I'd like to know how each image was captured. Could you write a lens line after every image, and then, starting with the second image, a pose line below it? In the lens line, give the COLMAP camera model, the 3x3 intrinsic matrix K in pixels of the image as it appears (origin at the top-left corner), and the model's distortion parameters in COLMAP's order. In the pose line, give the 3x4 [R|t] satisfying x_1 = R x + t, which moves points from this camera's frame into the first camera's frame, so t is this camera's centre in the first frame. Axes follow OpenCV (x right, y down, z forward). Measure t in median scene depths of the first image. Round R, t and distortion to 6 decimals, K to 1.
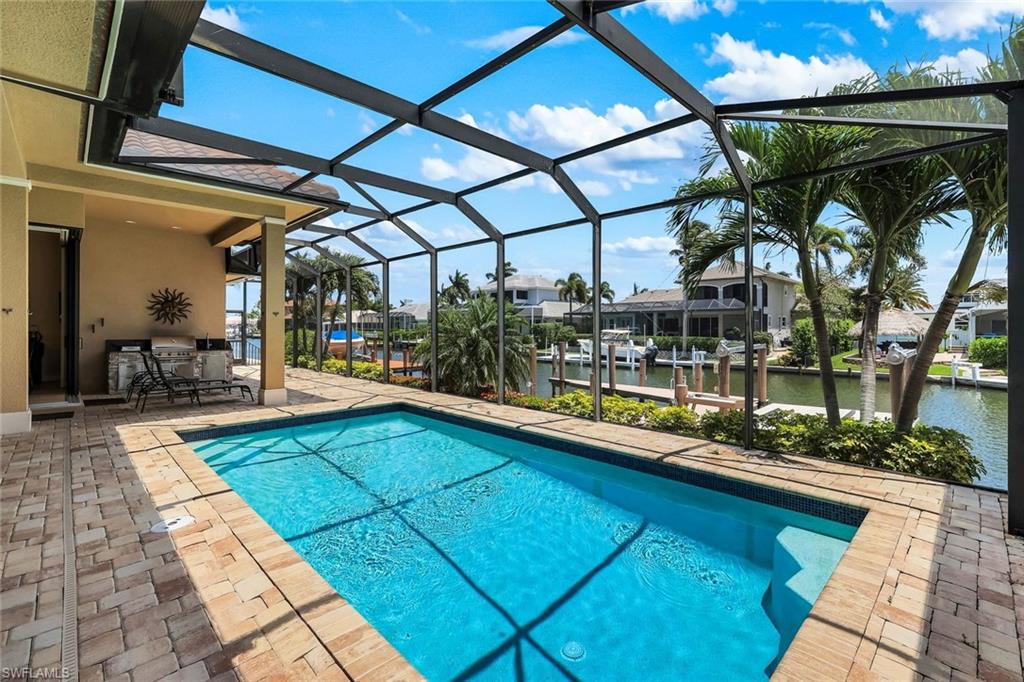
lens RADIAL K [[461.4, 0, 513.4], [0, 461.4, 315.3], [0, 0, 1]] dist [0.001623, 0.000338]
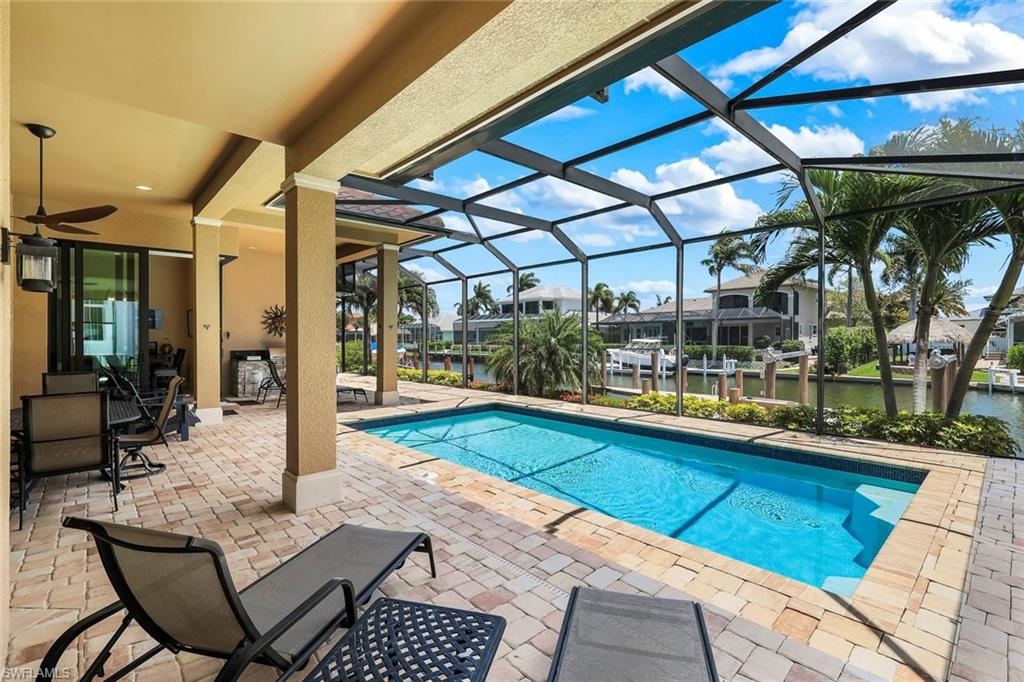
lens RADIAL K [[467.7, 0, 511.8], [0, 467.7, 334.3], [0, 0, 1]] dist [0.002822, -0.000472]
pose [[0.999380, -0.008150, -0.034240, -0.166028], [0.008782, 0.999793, 0.018360, -0.003092], [0.034084, -0.018649, 0.999245, -0.165840]]
